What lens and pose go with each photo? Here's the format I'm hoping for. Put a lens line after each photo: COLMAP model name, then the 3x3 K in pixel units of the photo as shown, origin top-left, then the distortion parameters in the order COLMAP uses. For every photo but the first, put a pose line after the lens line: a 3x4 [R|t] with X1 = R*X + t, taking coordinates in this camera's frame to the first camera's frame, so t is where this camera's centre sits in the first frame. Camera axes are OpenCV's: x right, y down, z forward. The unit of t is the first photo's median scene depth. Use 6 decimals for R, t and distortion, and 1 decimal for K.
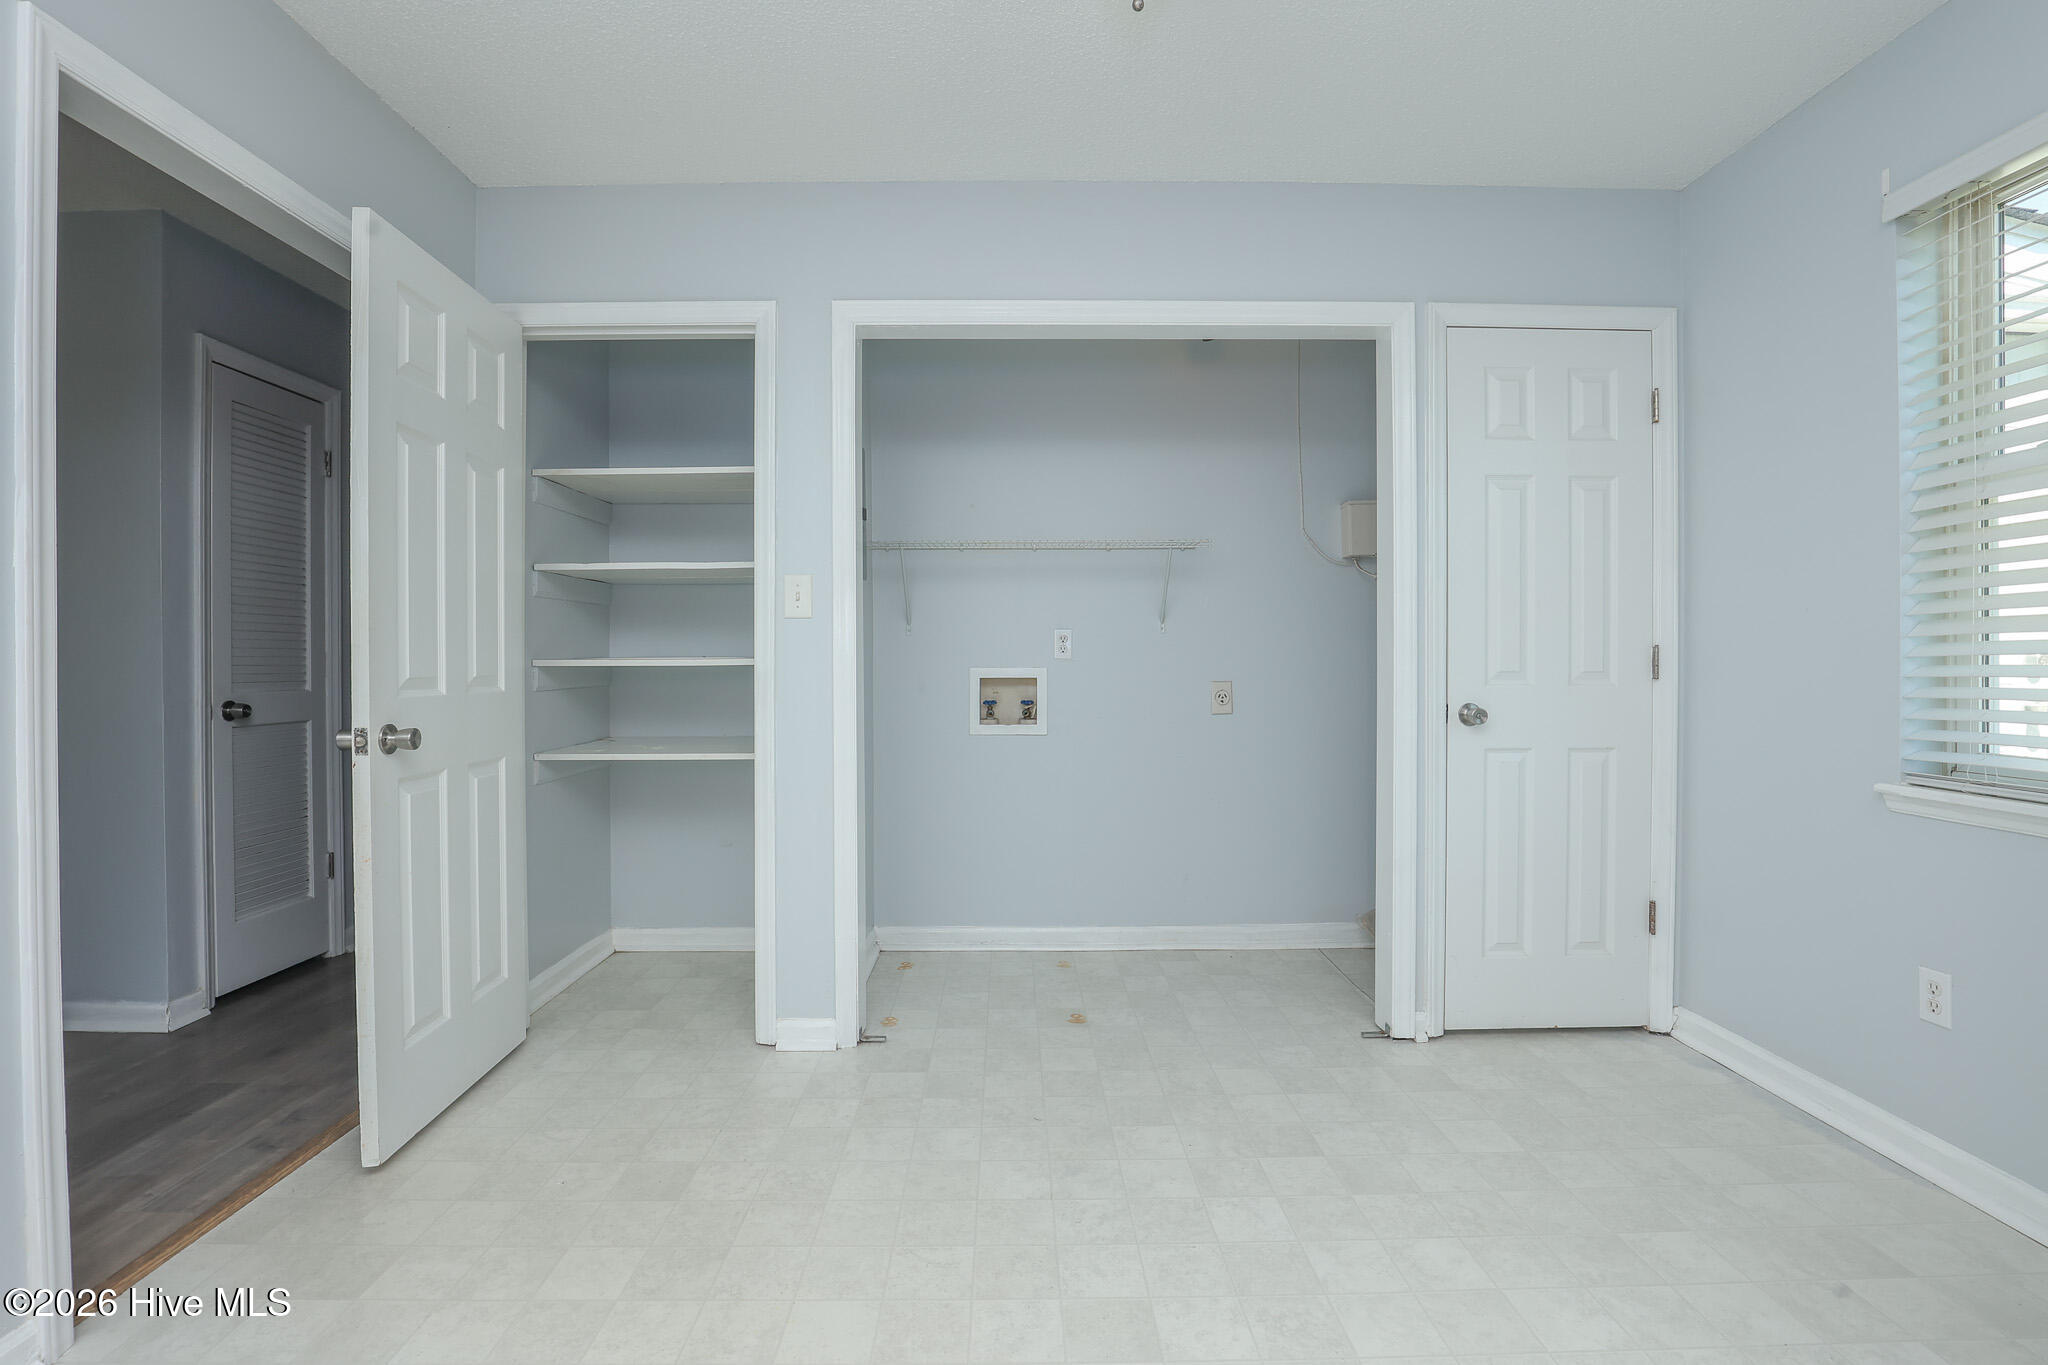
lens RADIAL K [[922.4, 0, 1019.1], [0, 922.4, 673.6], [0, 0, 1]] dist [-0.032937, 0.000274]
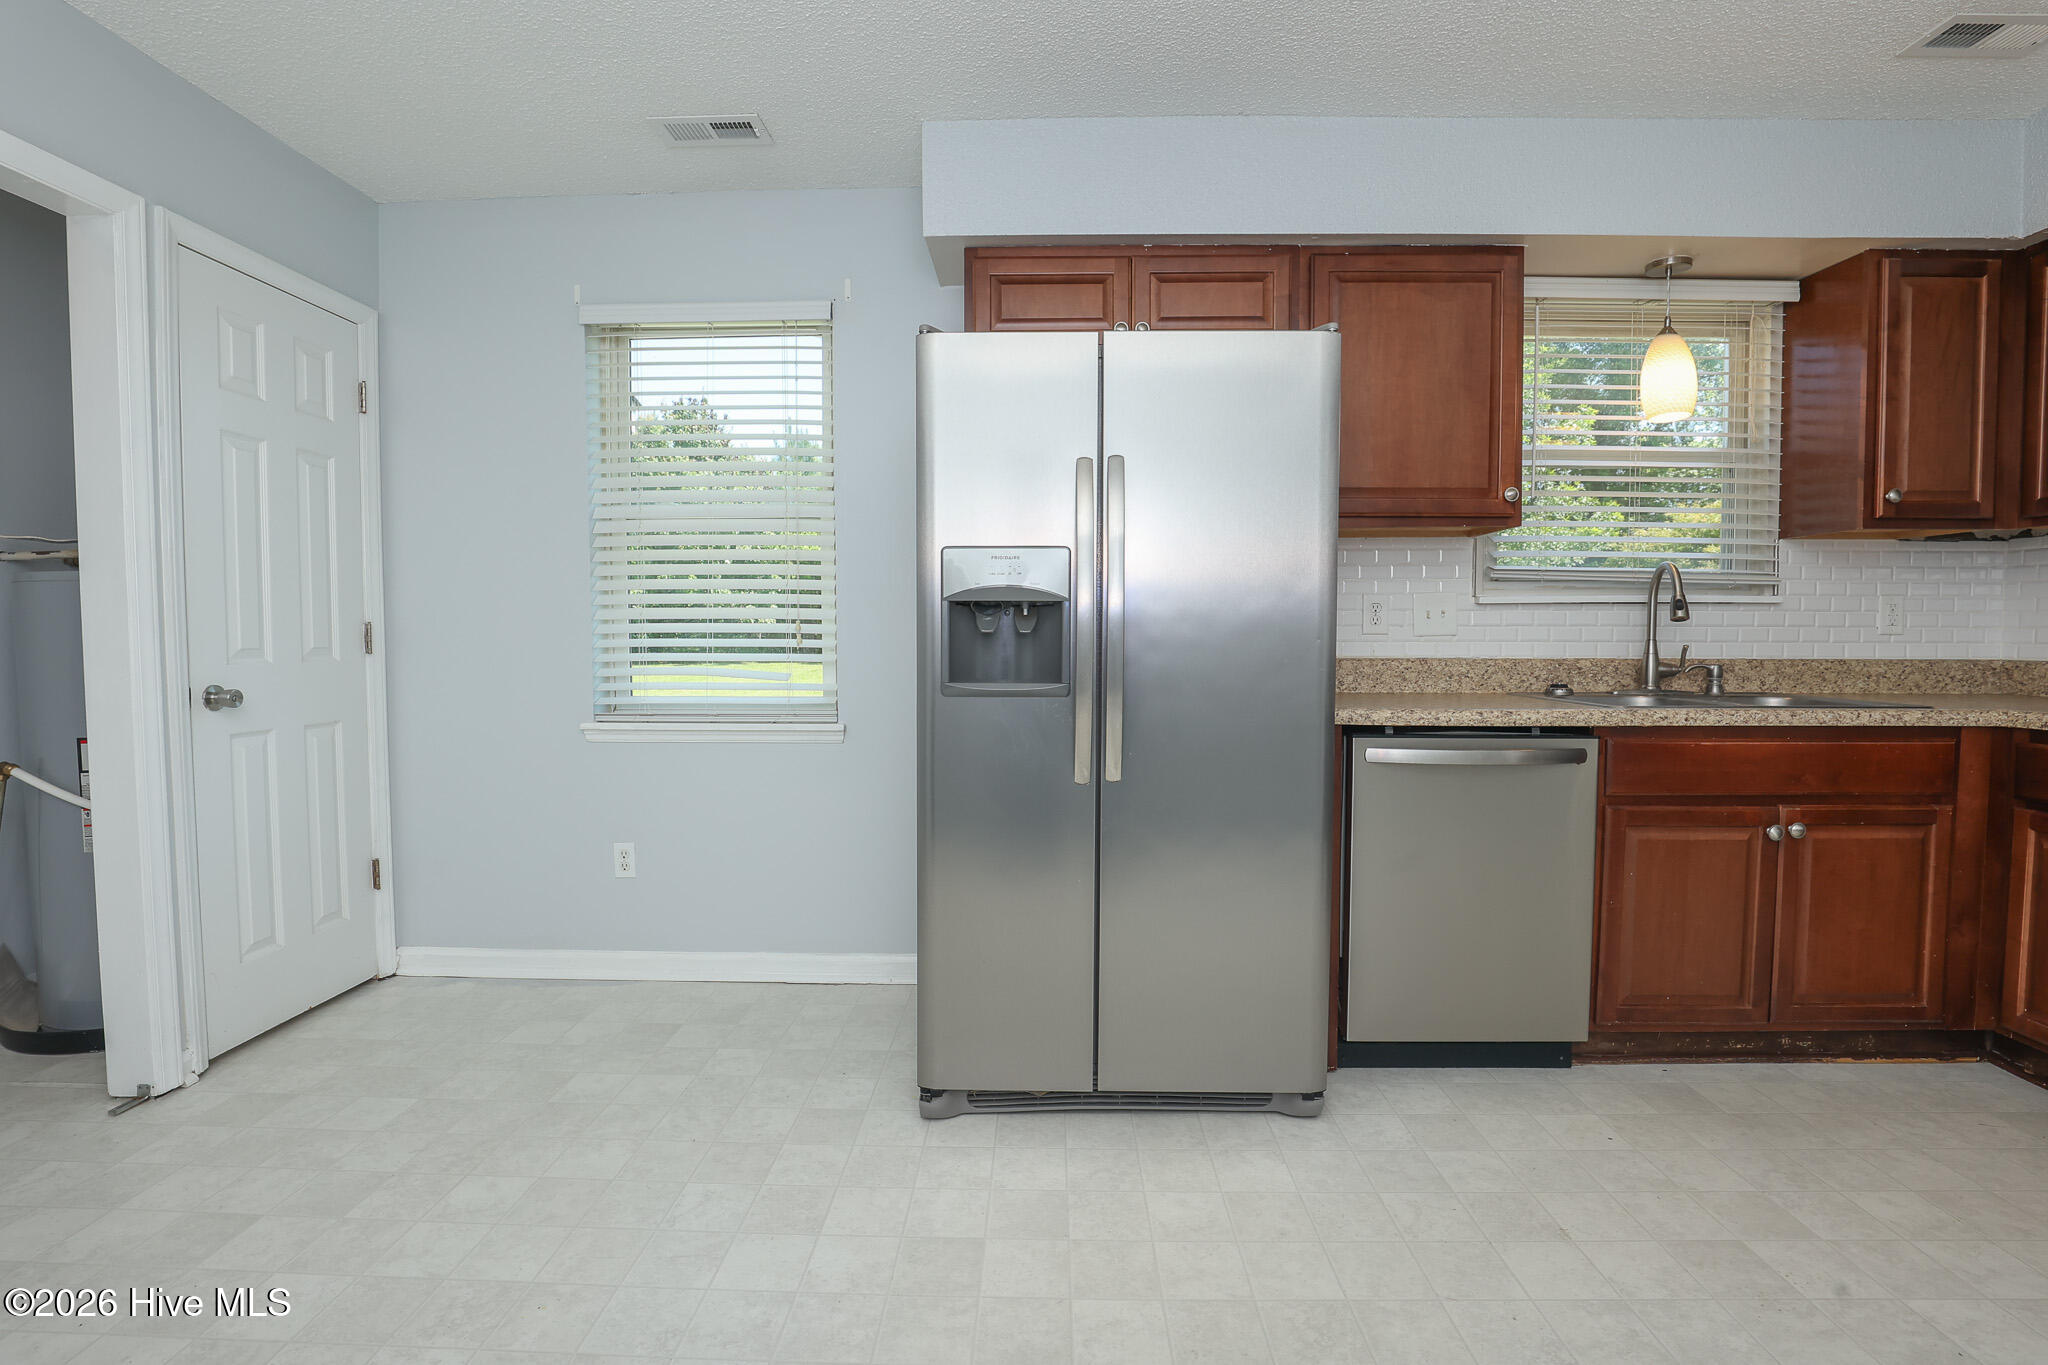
lens RADIAL K [[932.6, 0, 1022.3], [0, 932.6, 676.4], [0, 0, 1]] dist [-0.034454, 0.007089]
pose [[0.040334, -0.042084, 0.998300, -0.353953], [0.014806, 0.999028, 0.041516, -0.000952], [-0.999077, 0.013107, 0.040918, 0.181466]]
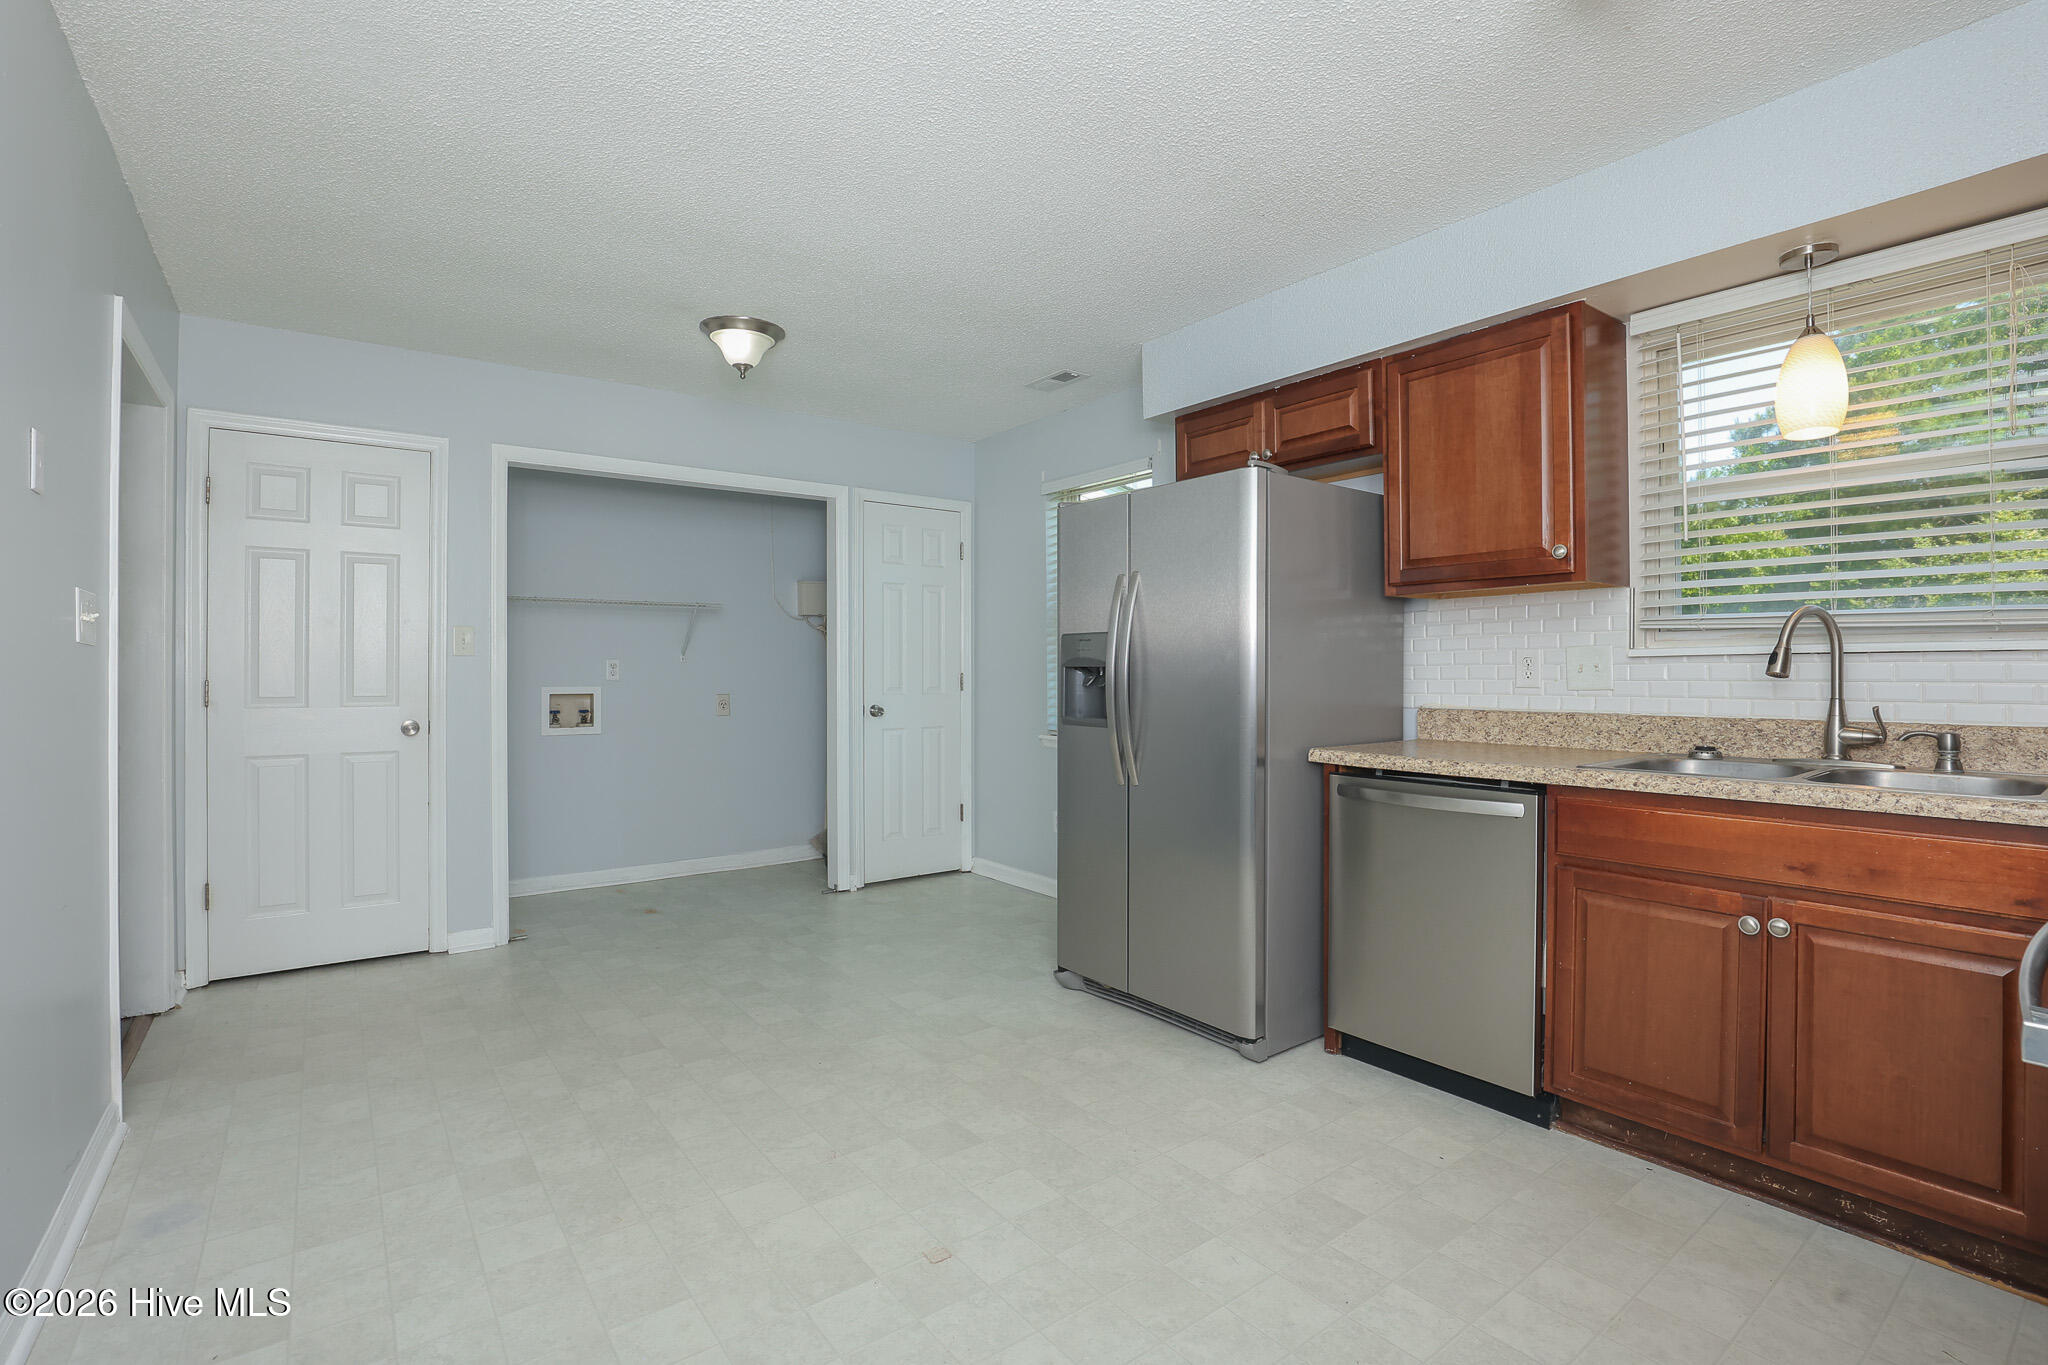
lens RADIAL K [[922.4, 0, 1019.1], [0, 922.4, 673.6], [0, 0, 1]] dist [-0.032937, 0.000274]
pose [[0.804011, 0.000952, 0.594613, -0.381944], [0.007081, 0.999912, -0.011176, -0.007424], [-0.594572, 0.013196, 0.803934, -0.672737]]
